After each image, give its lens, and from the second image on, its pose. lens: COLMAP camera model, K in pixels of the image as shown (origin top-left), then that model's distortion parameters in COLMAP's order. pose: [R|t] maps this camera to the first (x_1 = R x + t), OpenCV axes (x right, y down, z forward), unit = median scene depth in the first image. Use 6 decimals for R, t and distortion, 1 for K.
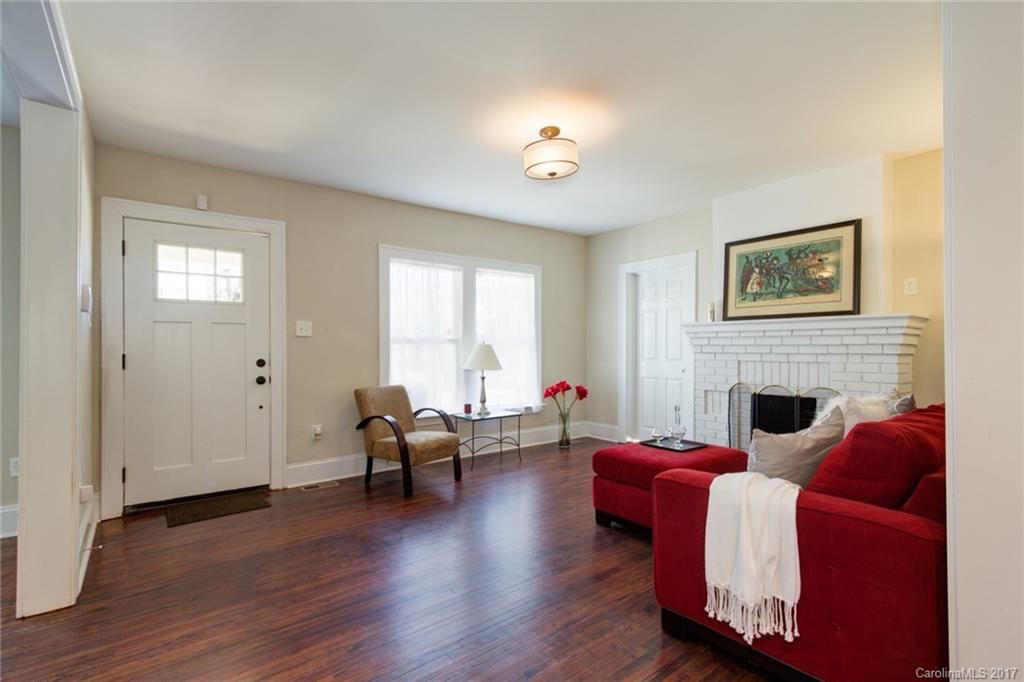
lens RADIAL K [[477.7, 0, 515.7], [0, 477.7, 348.7], [0, 0, 1]] dist [0.003109, 0.001217]
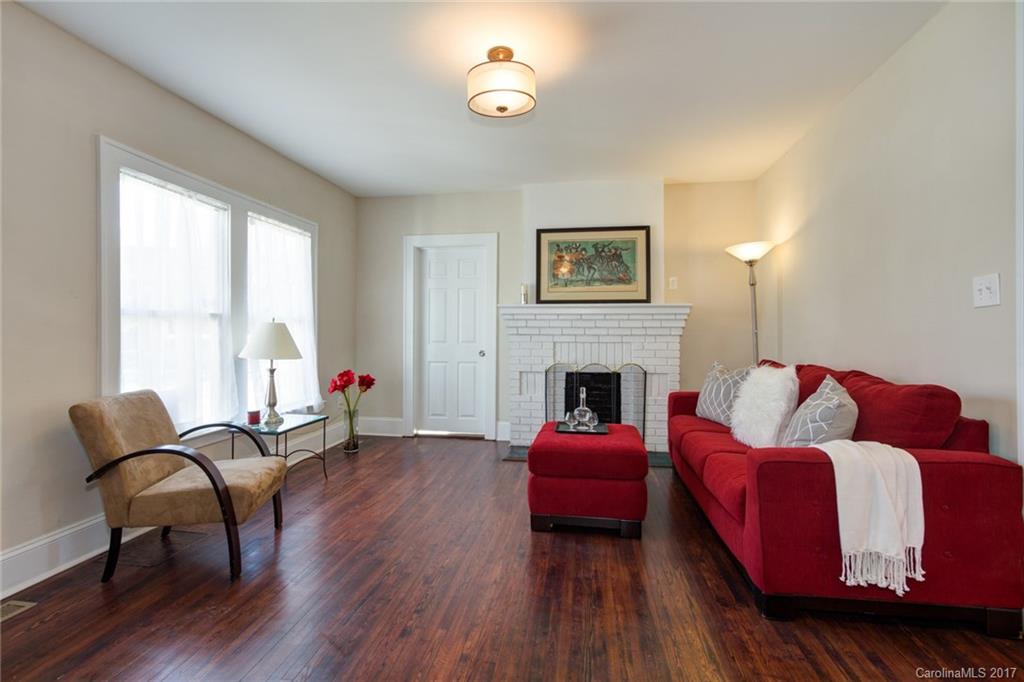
lens RADIAL K [[477.7, 0, 509.1], [0, 477.7, 335.0], [0, 0, 1]] dist [0.003109, 0.001217]
pose [[0.732763, -0.000557, 0.680483, -0.318768], [-0.002140, 0.999993, 0.003122, 0.006382], [-0.680480, -0.003744, 0.732757, 0.282882]]
